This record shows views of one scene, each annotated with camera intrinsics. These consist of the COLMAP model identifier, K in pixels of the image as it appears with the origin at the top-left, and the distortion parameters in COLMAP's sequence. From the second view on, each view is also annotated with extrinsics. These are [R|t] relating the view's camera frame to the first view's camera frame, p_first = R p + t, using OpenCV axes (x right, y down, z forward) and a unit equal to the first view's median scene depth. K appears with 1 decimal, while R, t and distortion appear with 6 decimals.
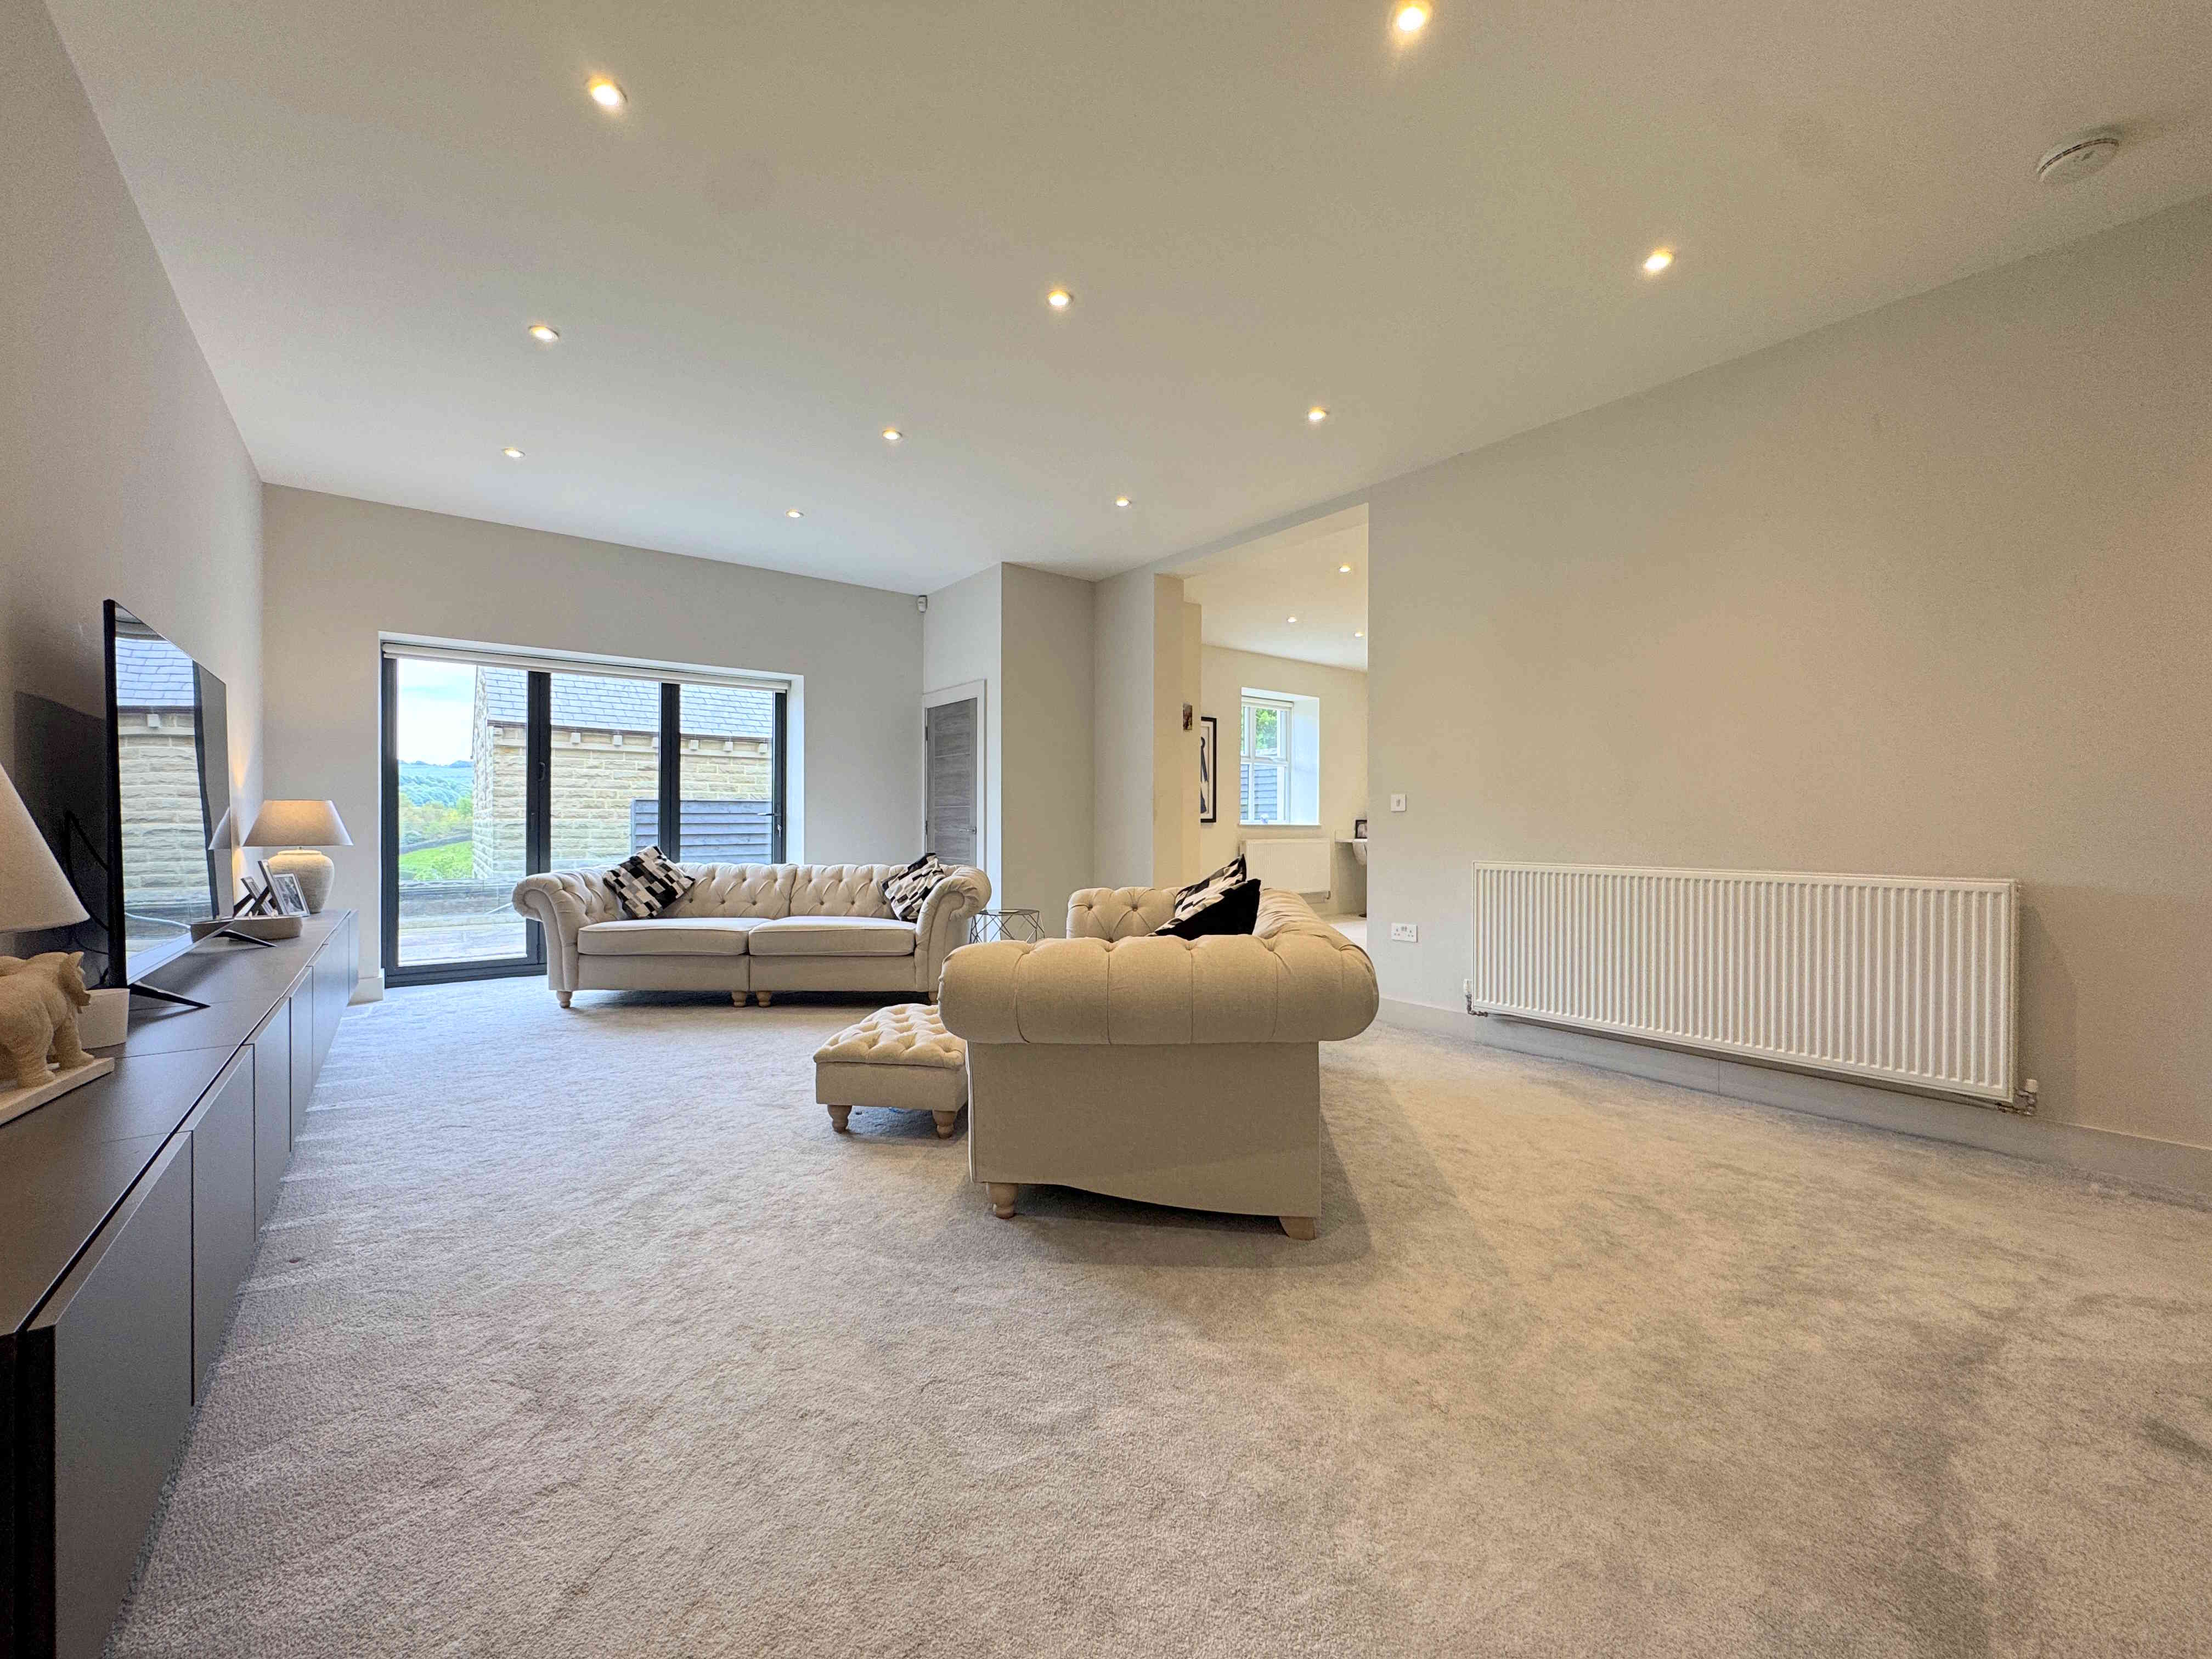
lens RADIAL K [[881.5, 0, 1113.6], [0, 881.5, 821.5], [0, 0, 1]] dist [-0.005049, 0.000333]
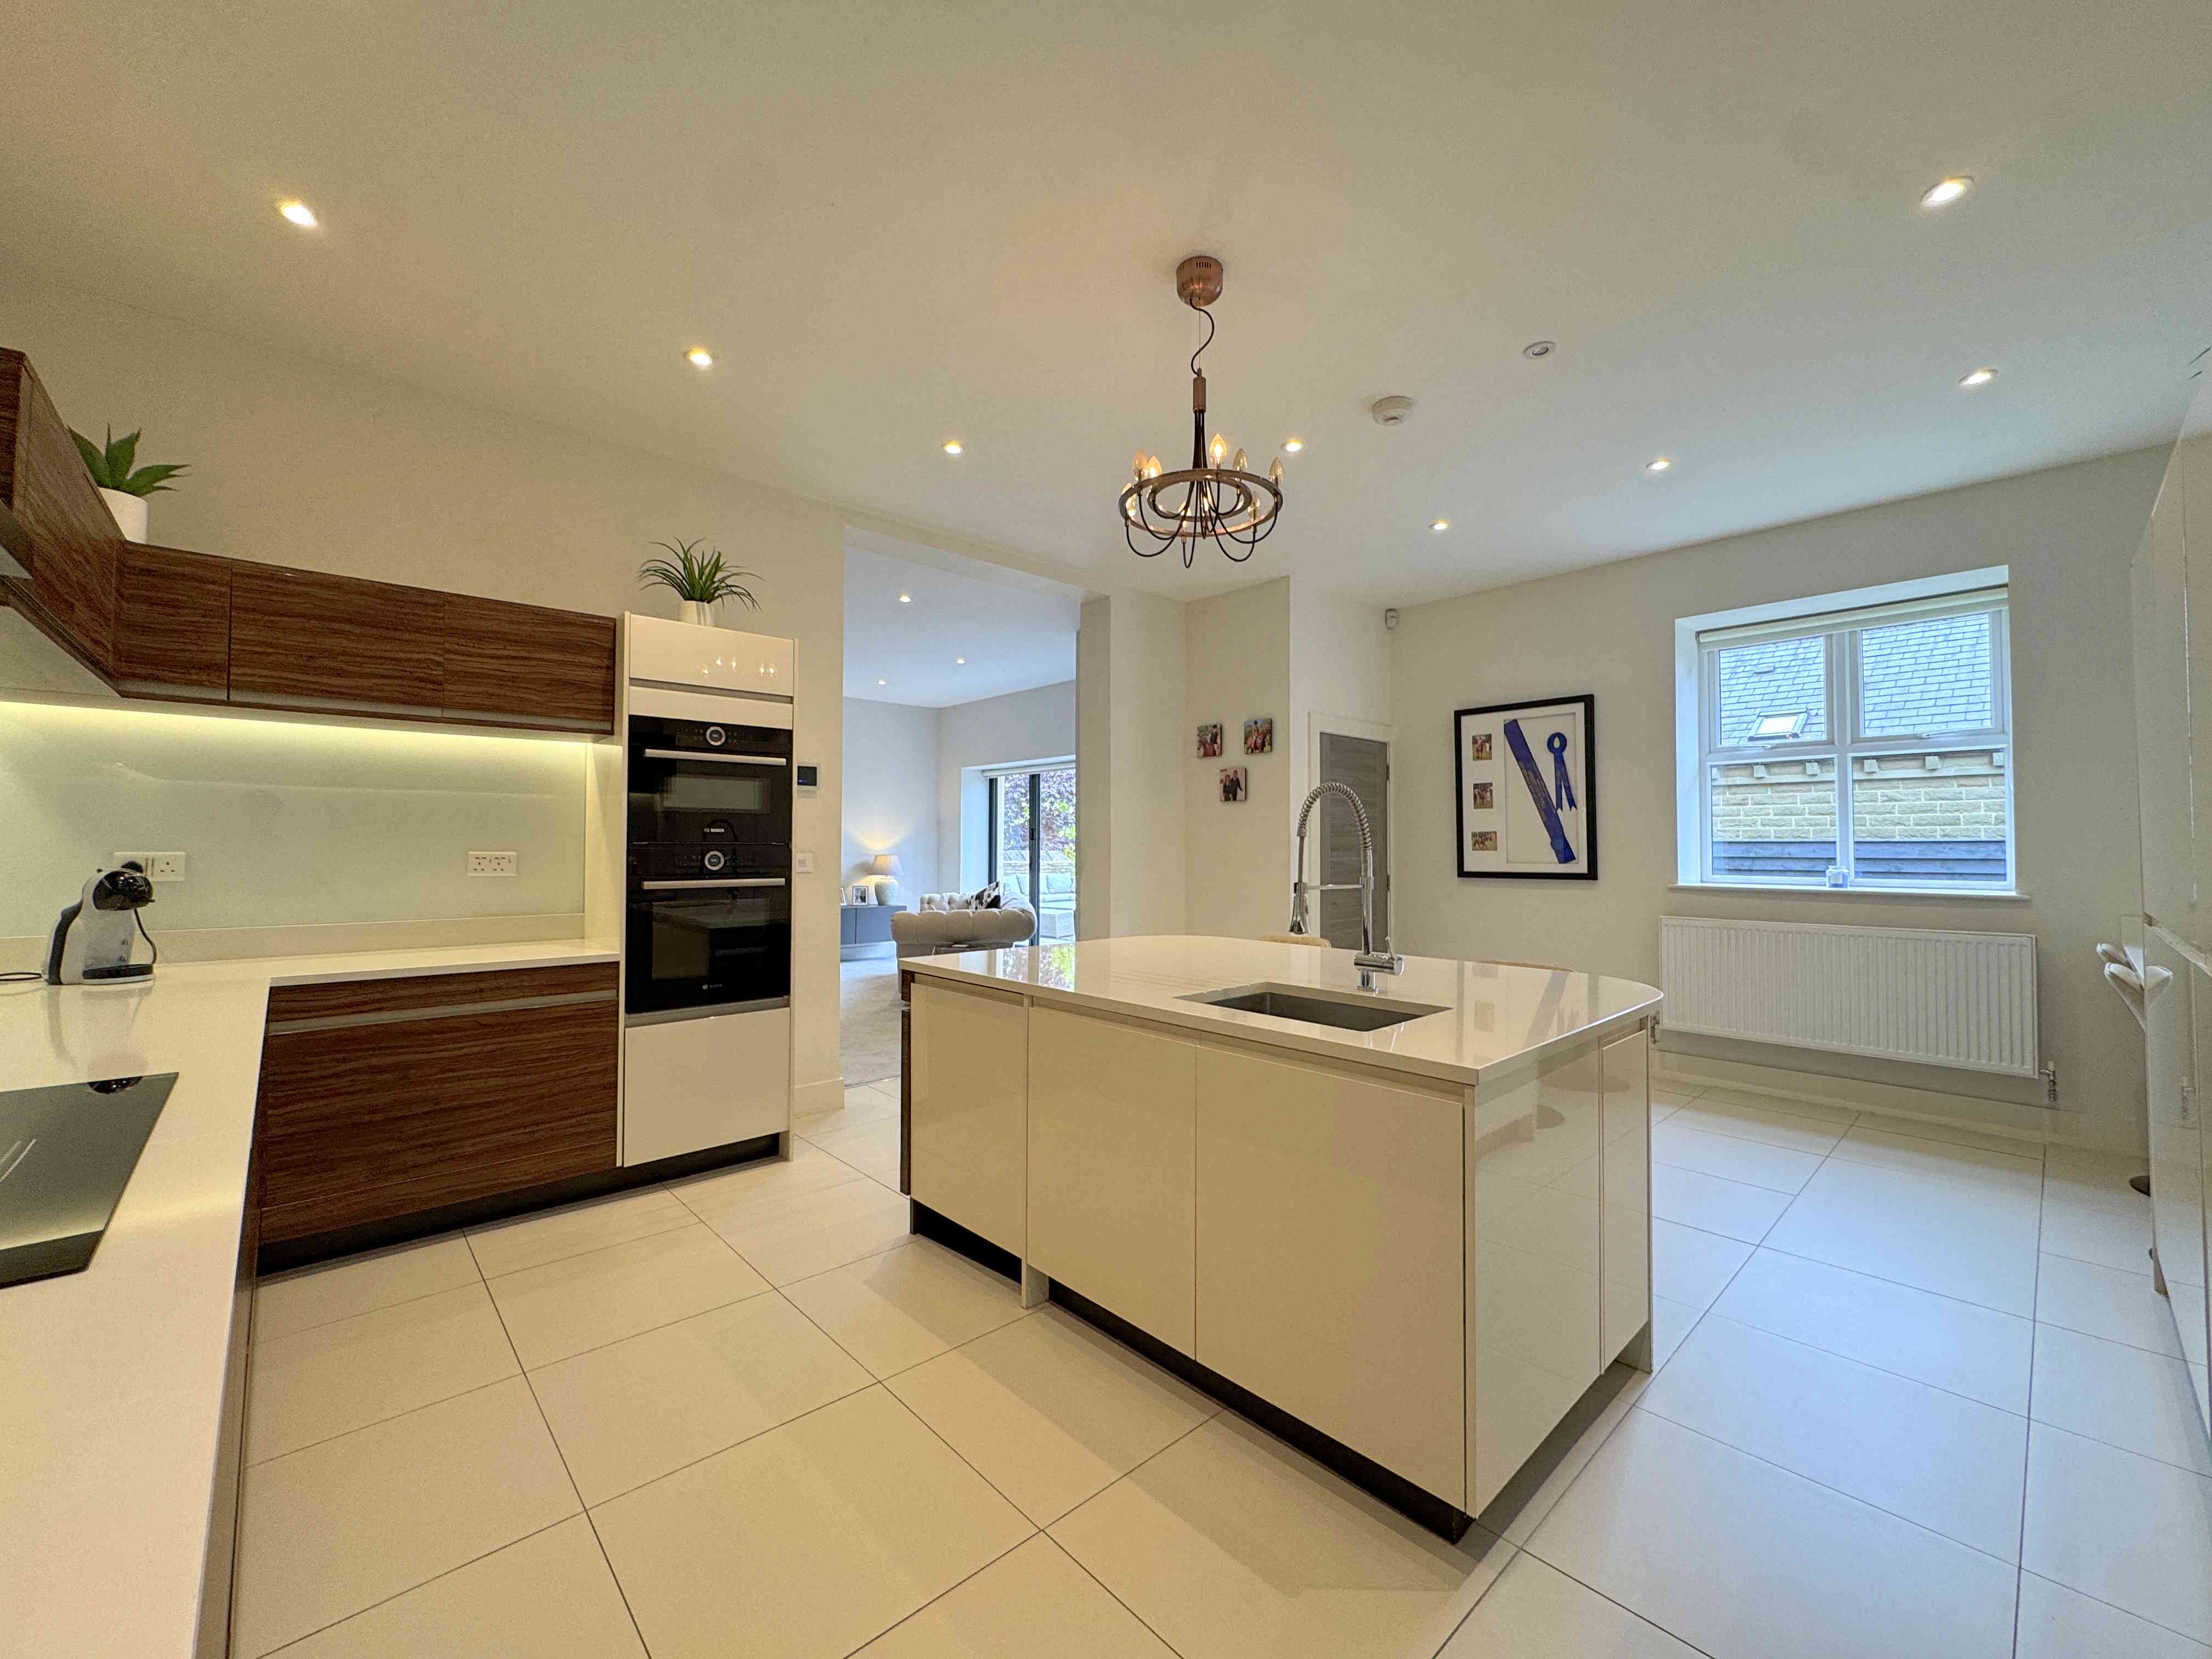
lens RADIAL K [[881.5, 0, 1107.6], [0, 881.5, 830.1], [0, 0, 1]] dist [-0.005049, 0.000333]
pose [[0.085861, -0.025057, -0.995992, 0.943709], [-0.004891, 0.999661, -0.025571, -0.022287], [0.996295, 0.007067, 0.085710, 0.940530]]
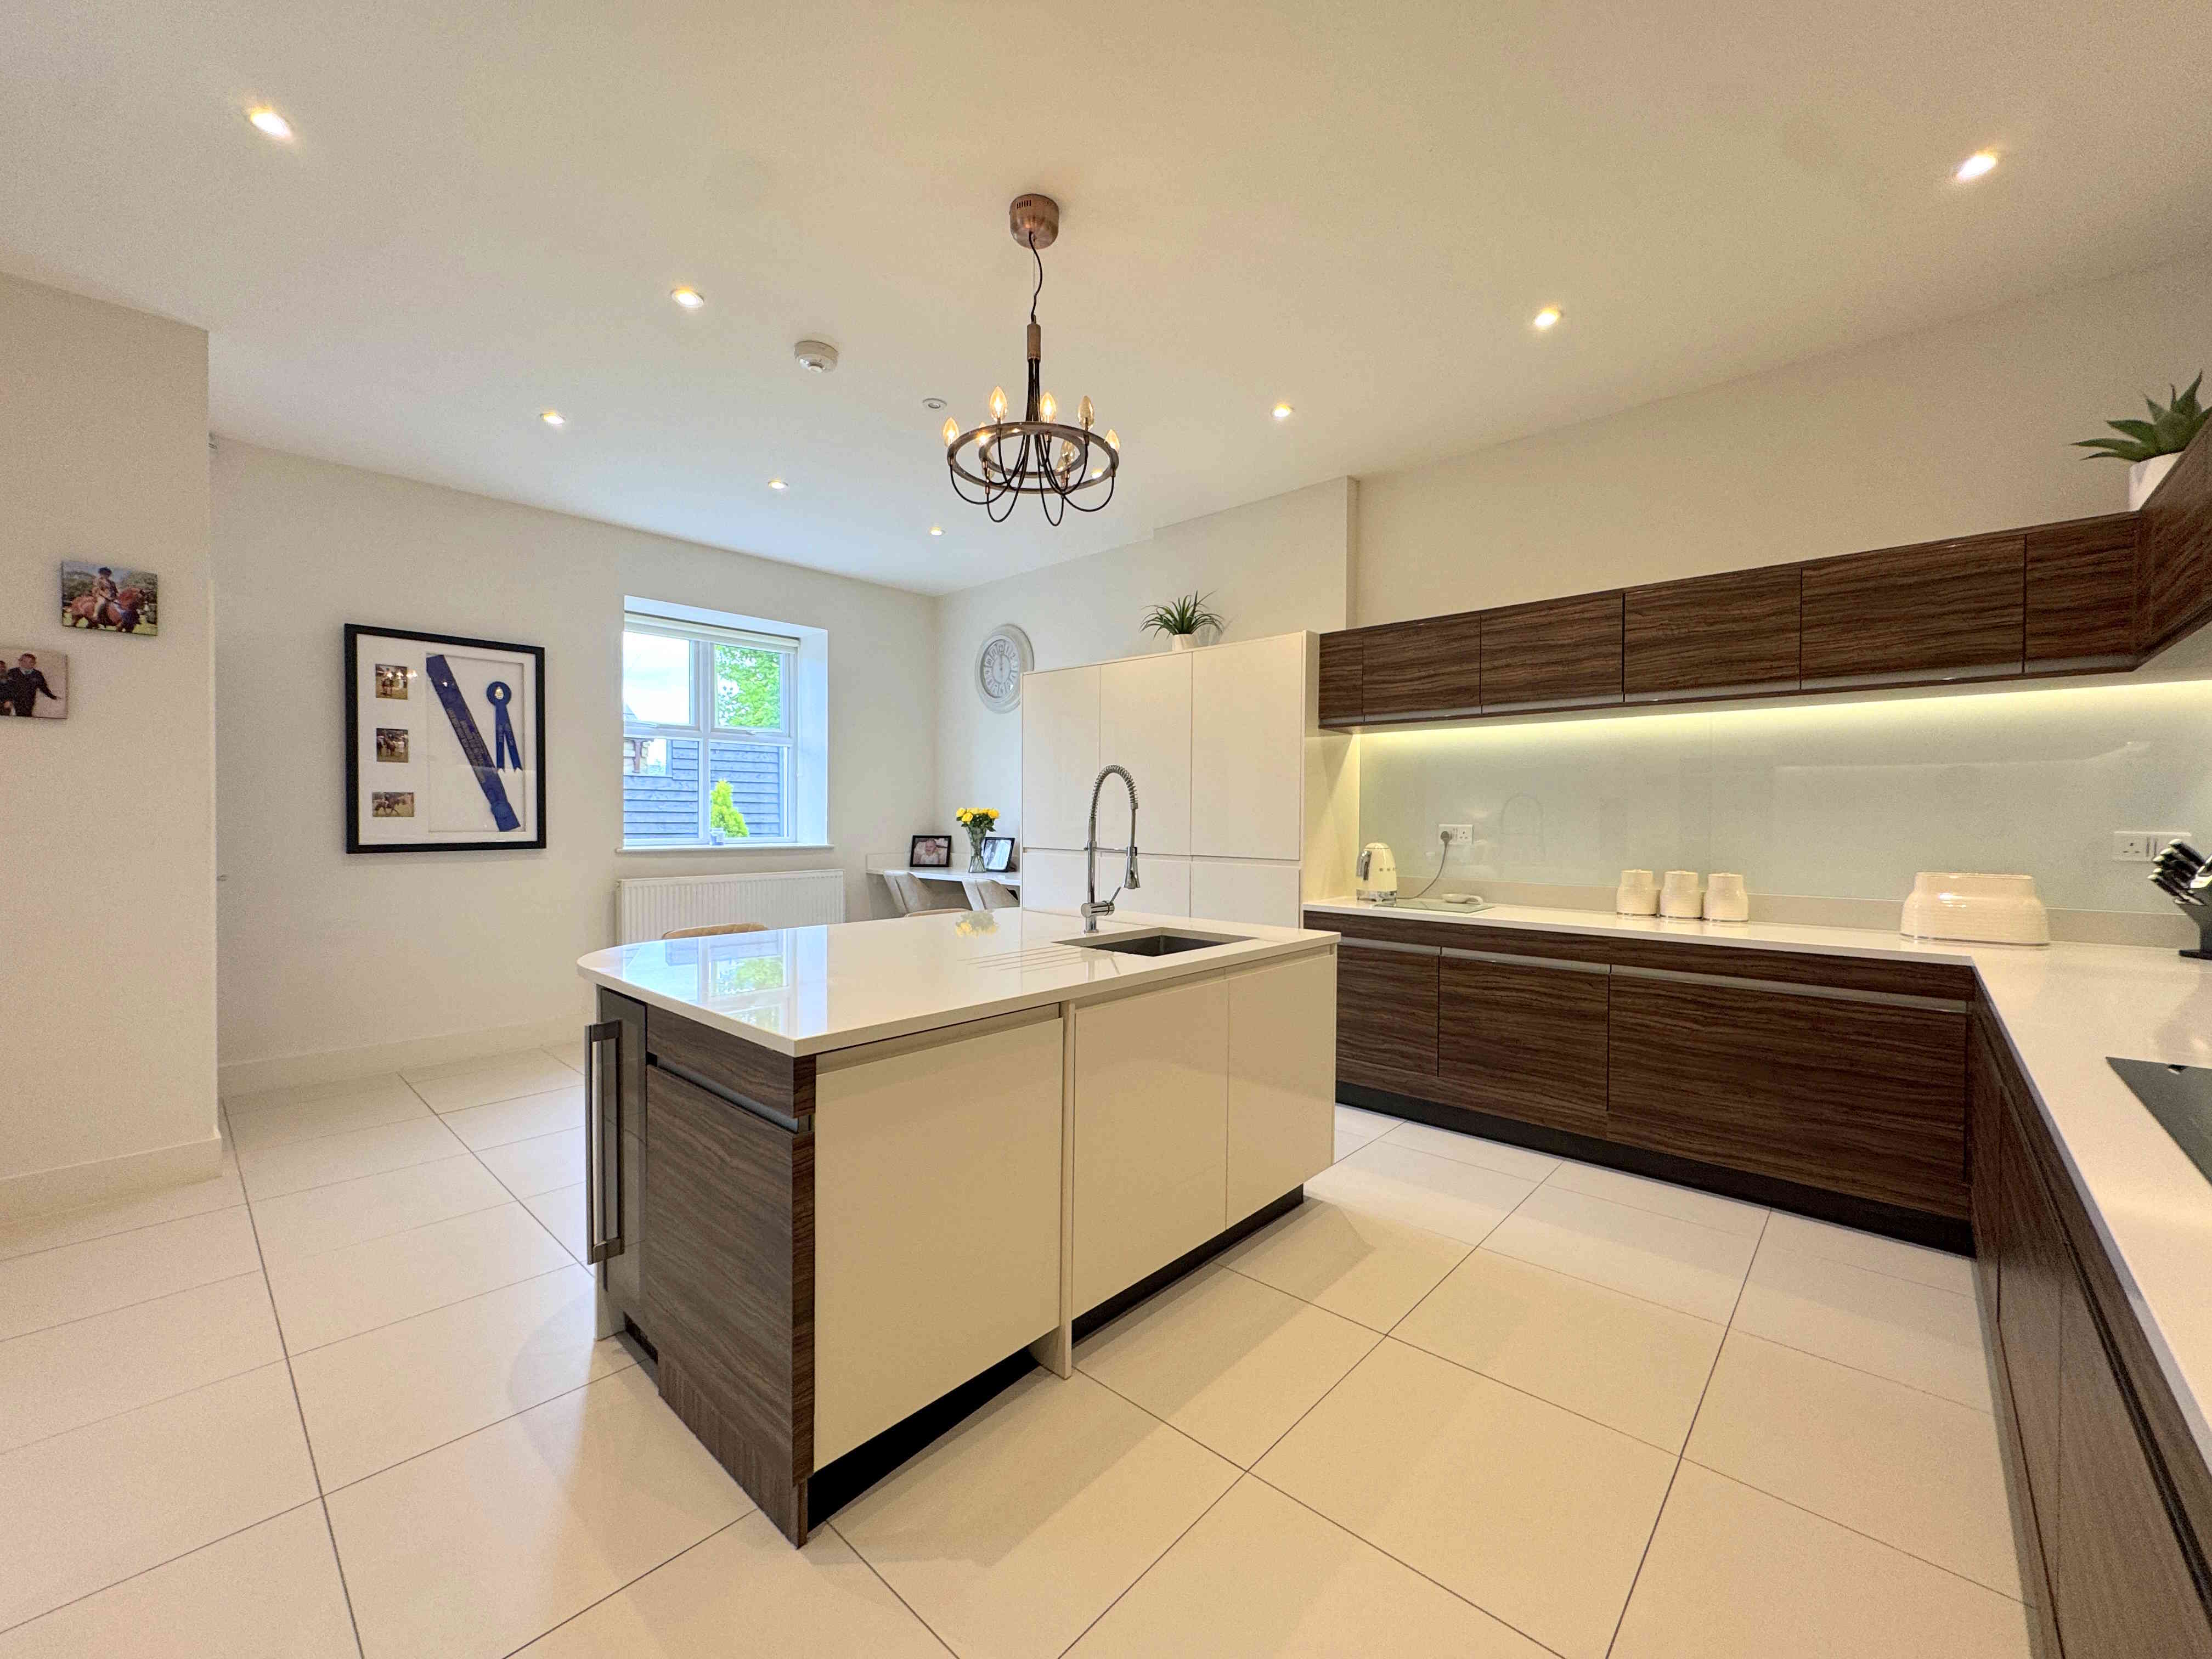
lens RADIAL K [[881.5, 0, 1106.9], [0, 881.5, 824.1], [0, 0, 1]] dist [-0.005049, 0.000333]
pose [[0.986600, -0.001472, 0.163150, 0.524493], [0.000272, 0.999973, 0.007378, -0.025333], [-0.163157, -0.007235, 0.986574, 0.631254]]
